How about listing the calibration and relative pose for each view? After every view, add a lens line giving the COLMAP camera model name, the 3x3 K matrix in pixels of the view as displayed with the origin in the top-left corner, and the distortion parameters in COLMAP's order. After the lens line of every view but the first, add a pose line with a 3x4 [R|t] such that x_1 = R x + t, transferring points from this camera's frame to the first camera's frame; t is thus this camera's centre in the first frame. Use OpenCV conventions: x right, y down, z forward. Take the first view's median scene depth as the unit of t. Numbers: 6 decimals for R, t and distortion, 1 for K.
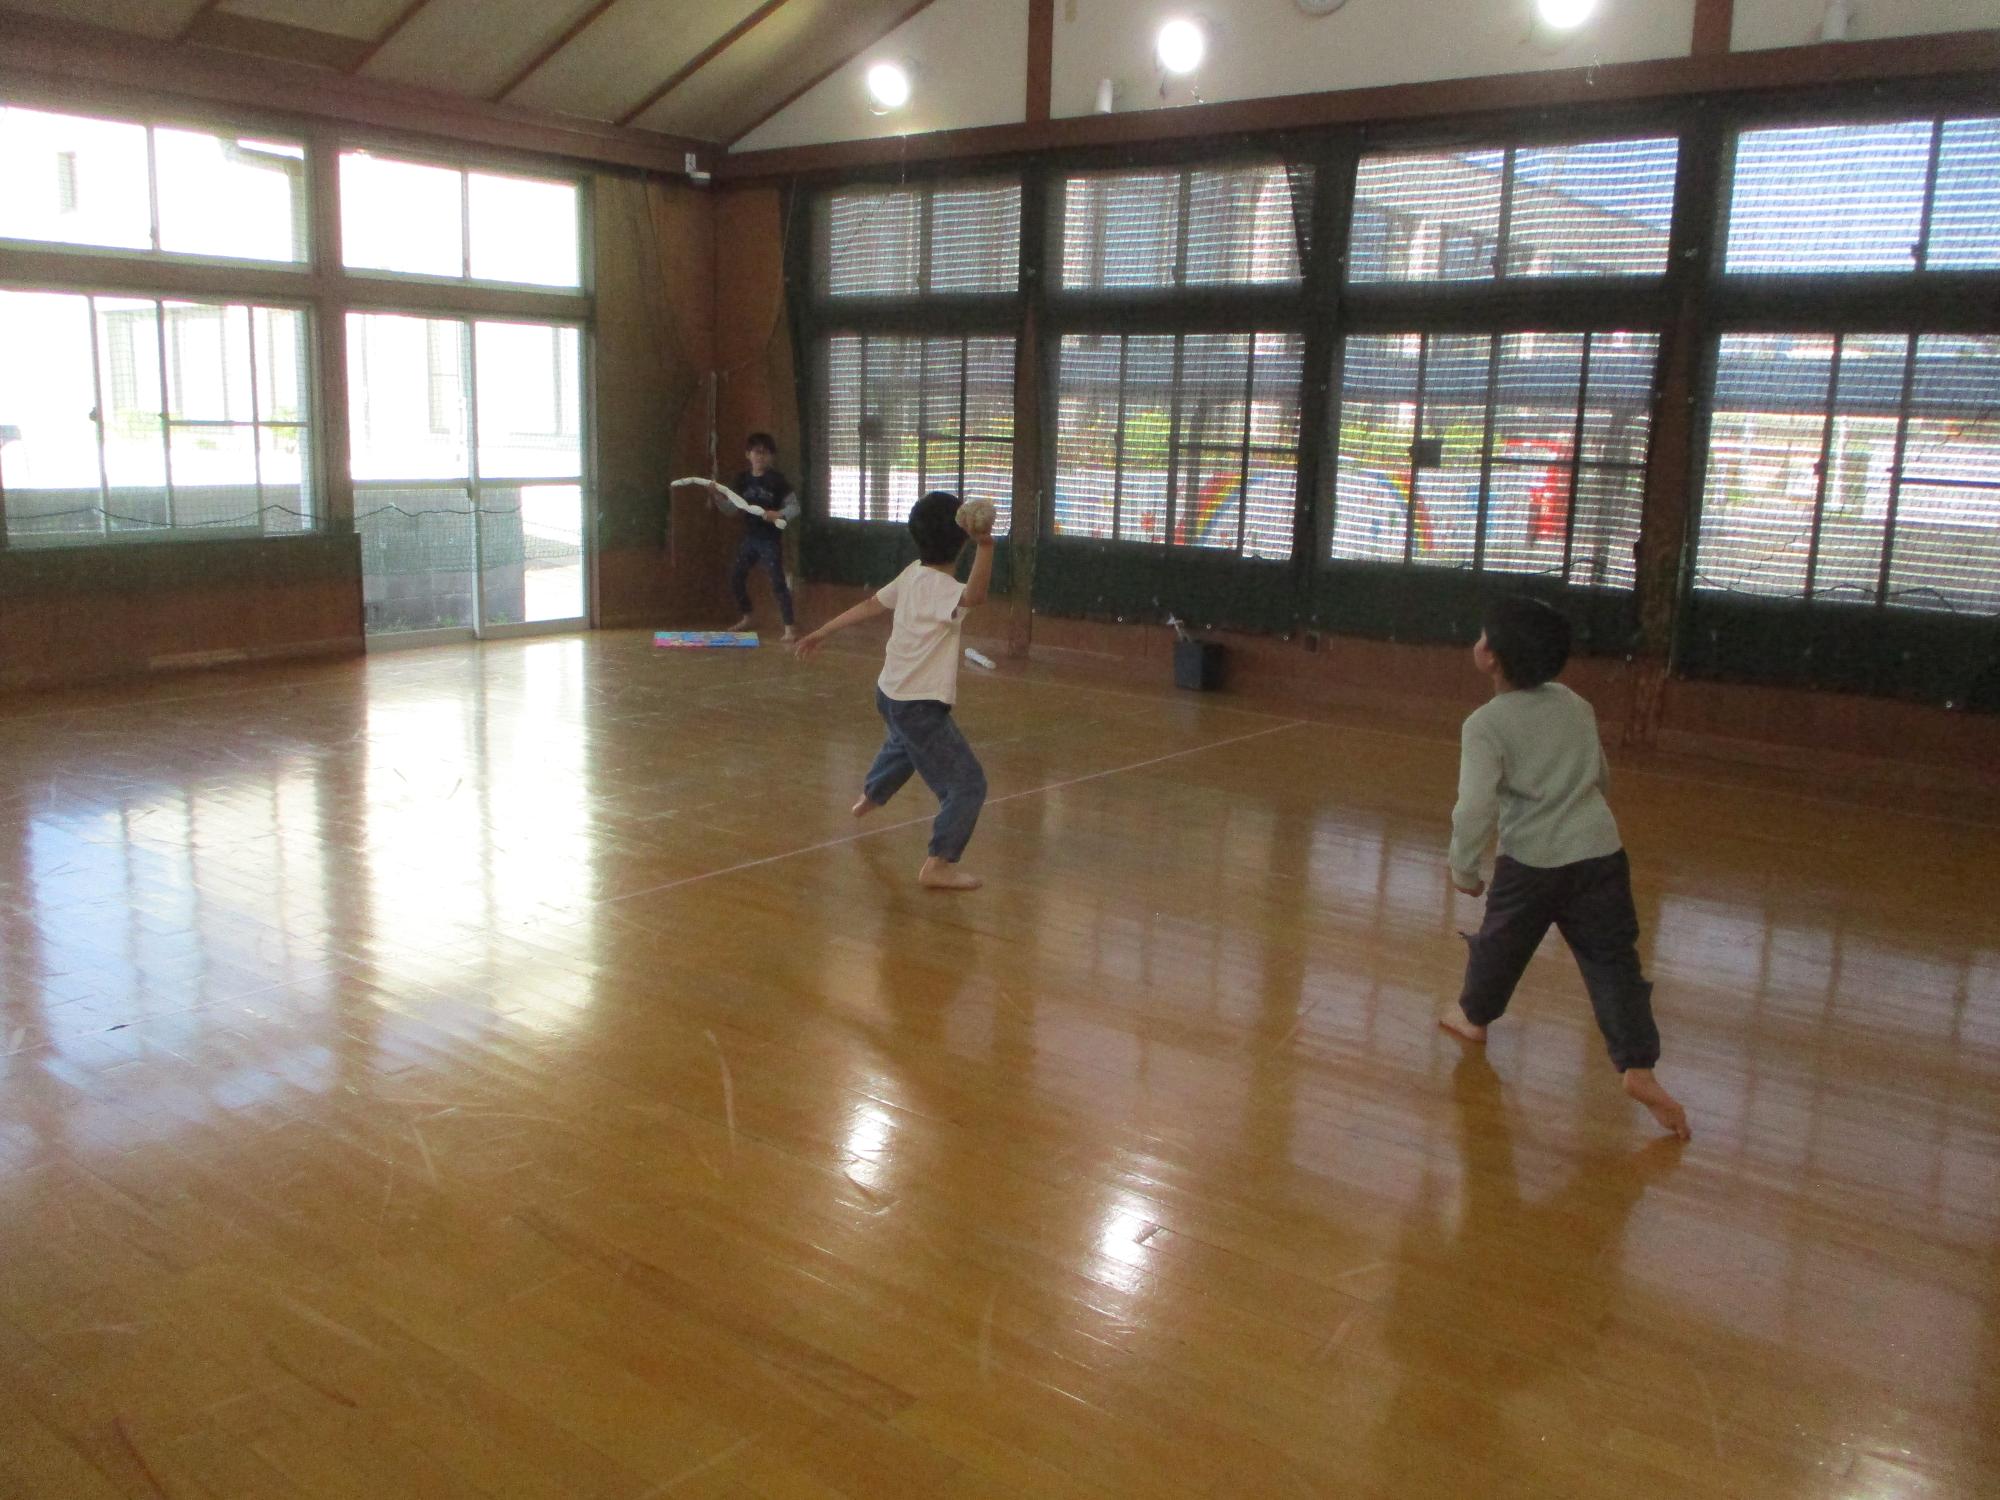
lens RADIAL K [[1650.2, 0, 996.1], [0, 1650.2, 731.5], [0, 0, 1]] dist [-0.041081, 0.004319]
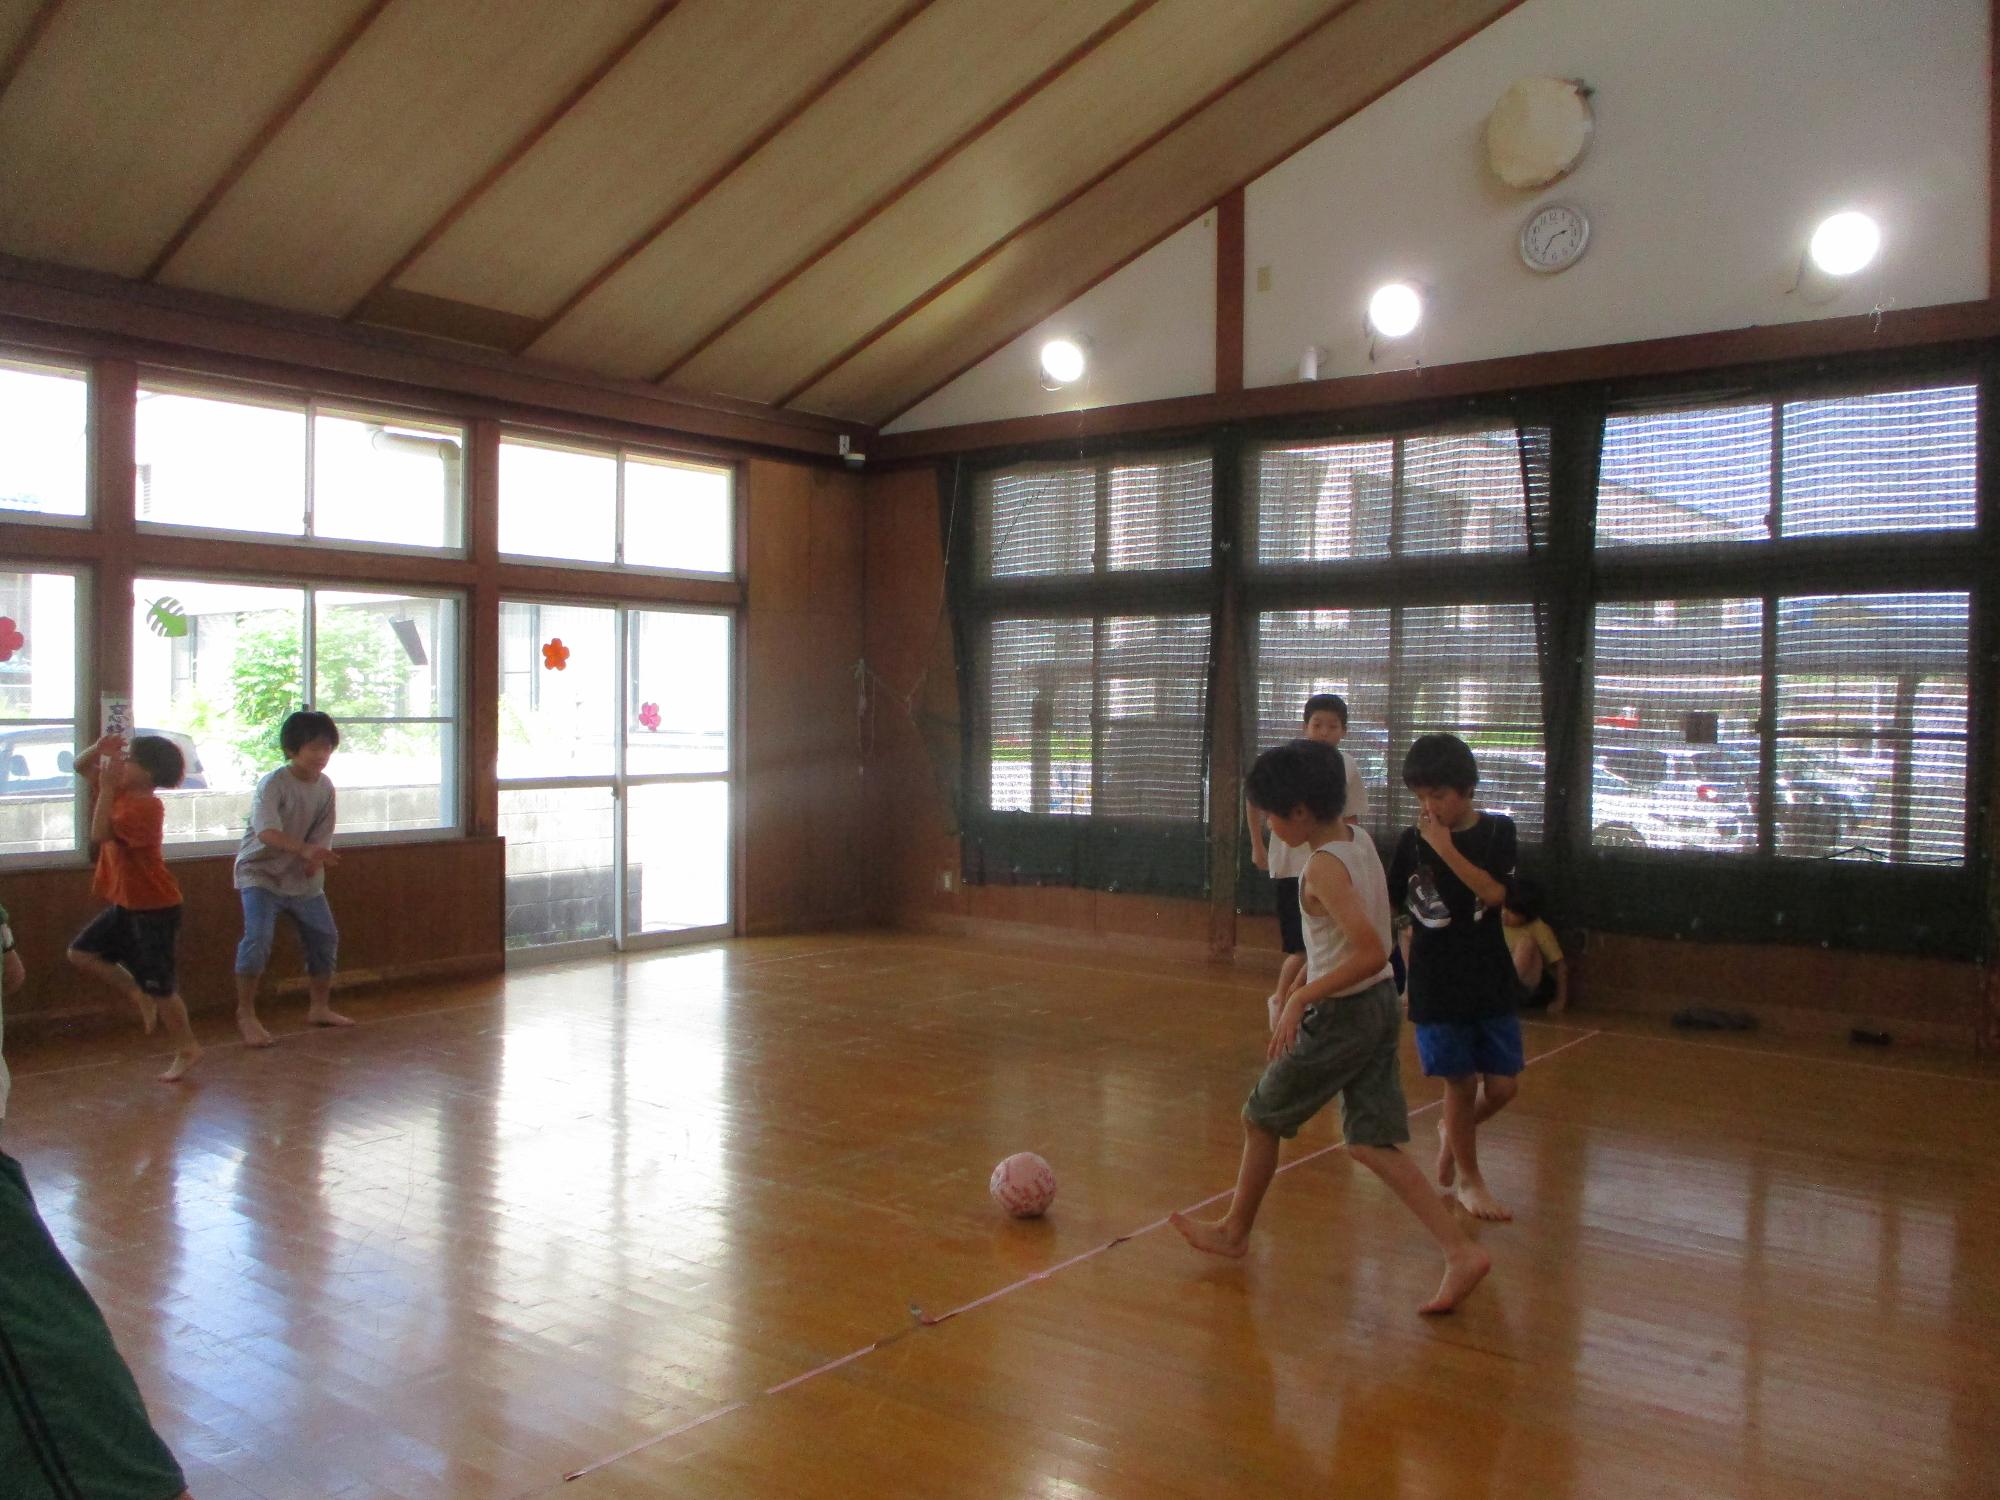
lens RADIAL K [[1650.2, 0, 991.2], [0, 1650.2, 731.9], [0, 0, 1]] dist [-0.041081, 0.004319]
pose [[0.999749, -0.020784, -0.008402, -0.106852], [0.019069, 0.985481, -0.168710, -0.019373], [0.011786, 0.168507, 0.985630, 0.090567]]
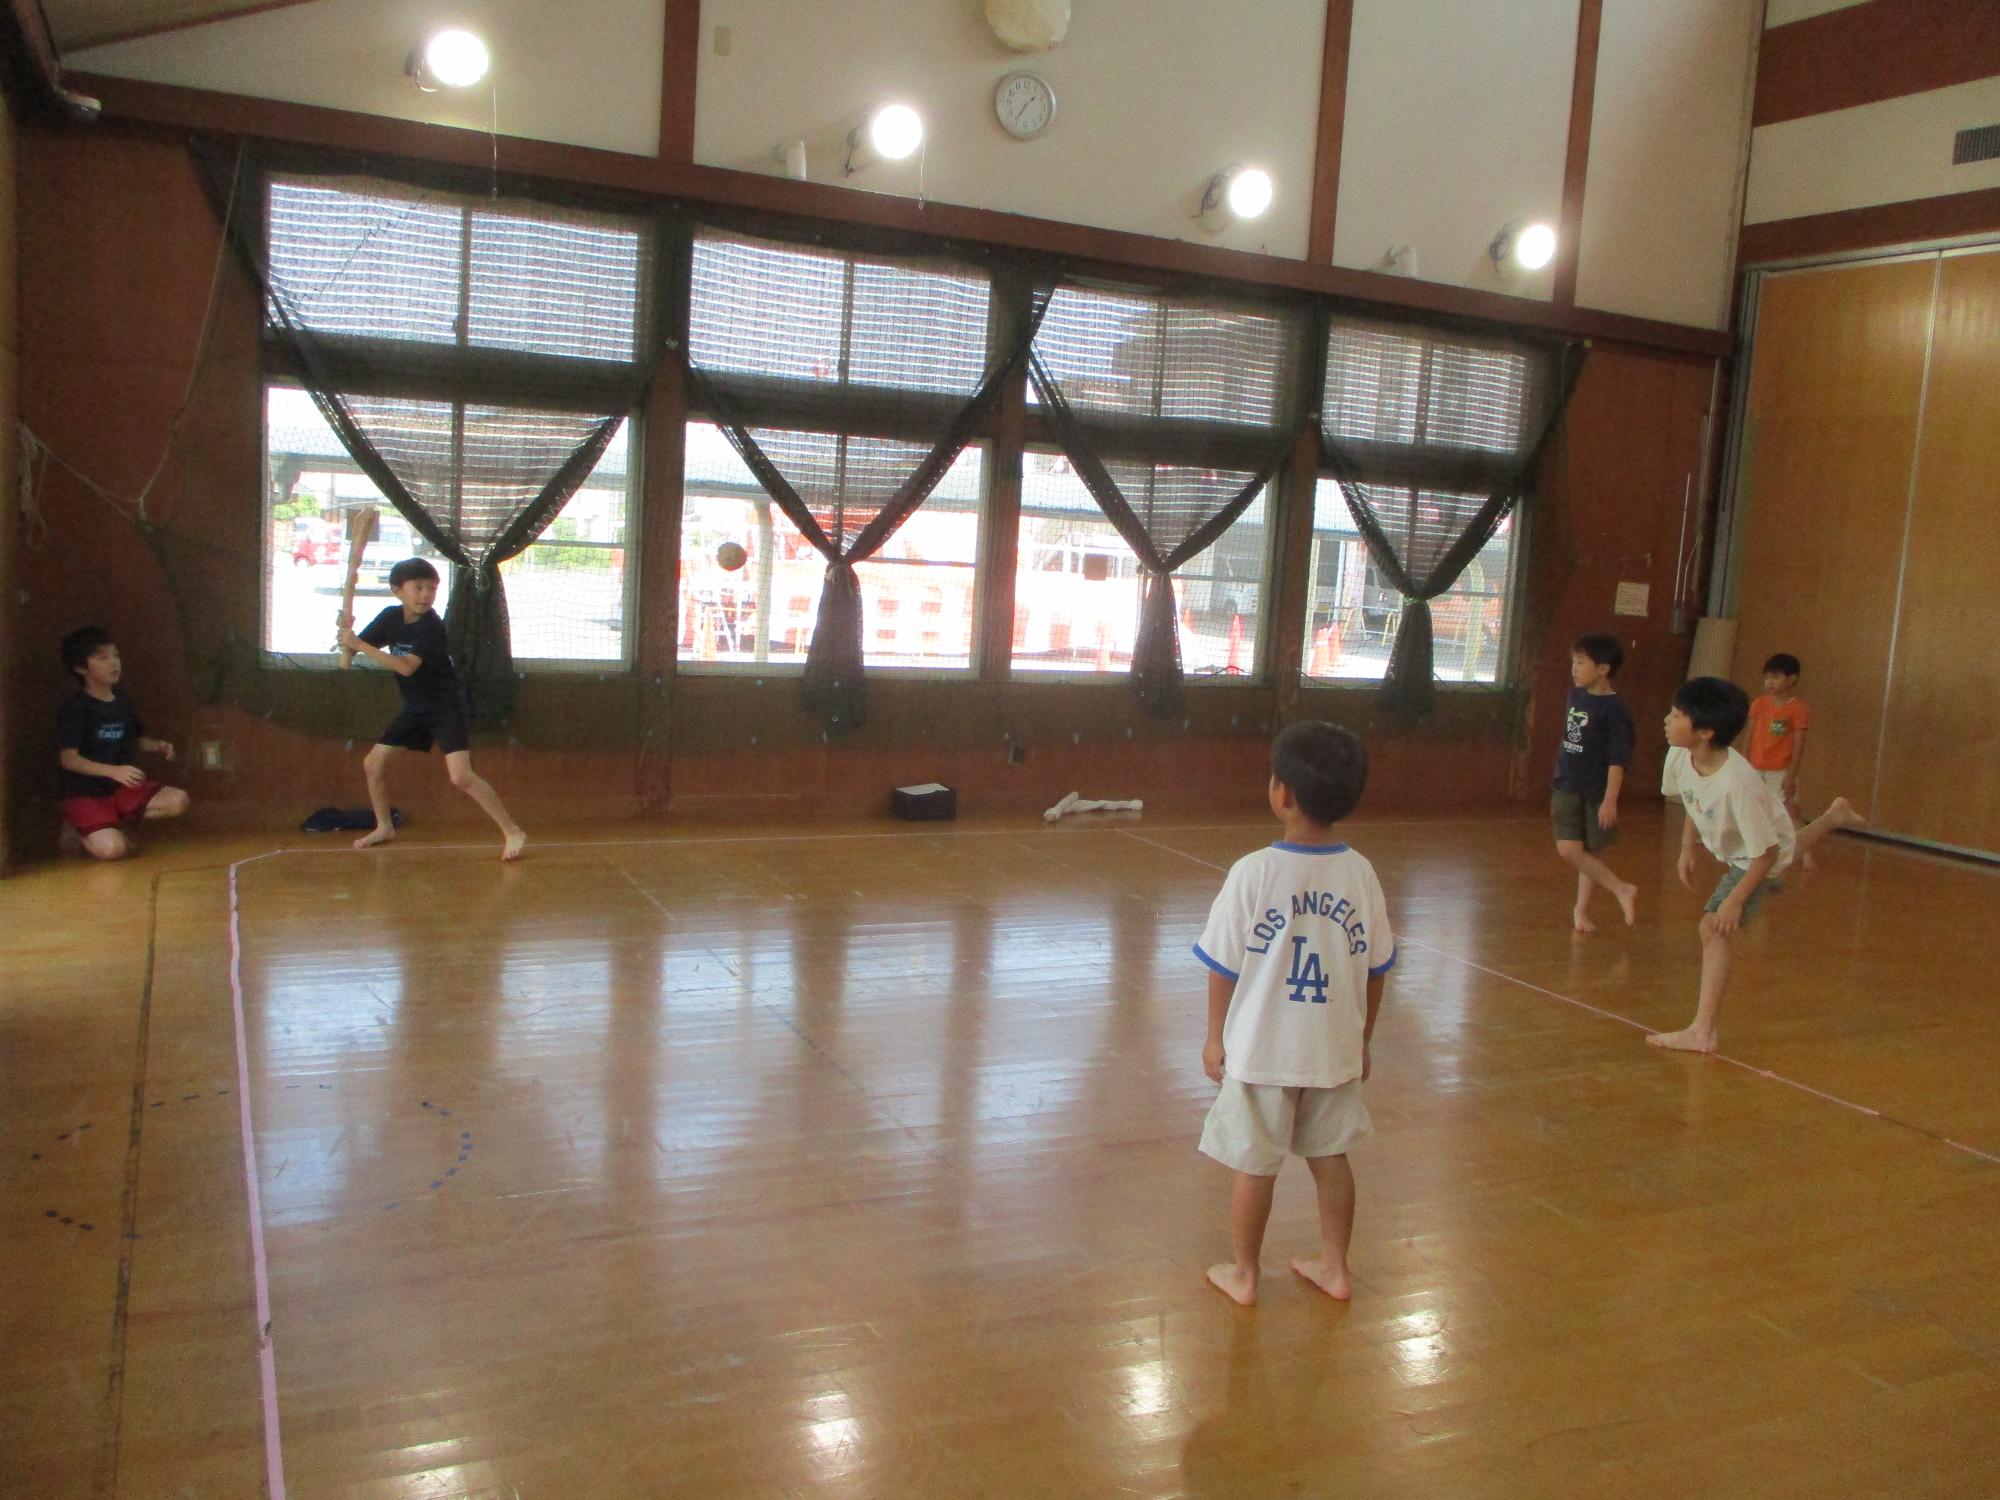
lens RADIAL K [[1650.2, 0, 1003.0], [0, 1650.2, 713.2], [0, 0, 1]] dist [-0.041081, 0.004319]
pose [[0.442961, -0.094931, 0.891501, -0.645981], [0.117759, 0.991924, 0.047113, -0.116717], [-0.888774, 0.084114, 0.450562, 0.502504]]
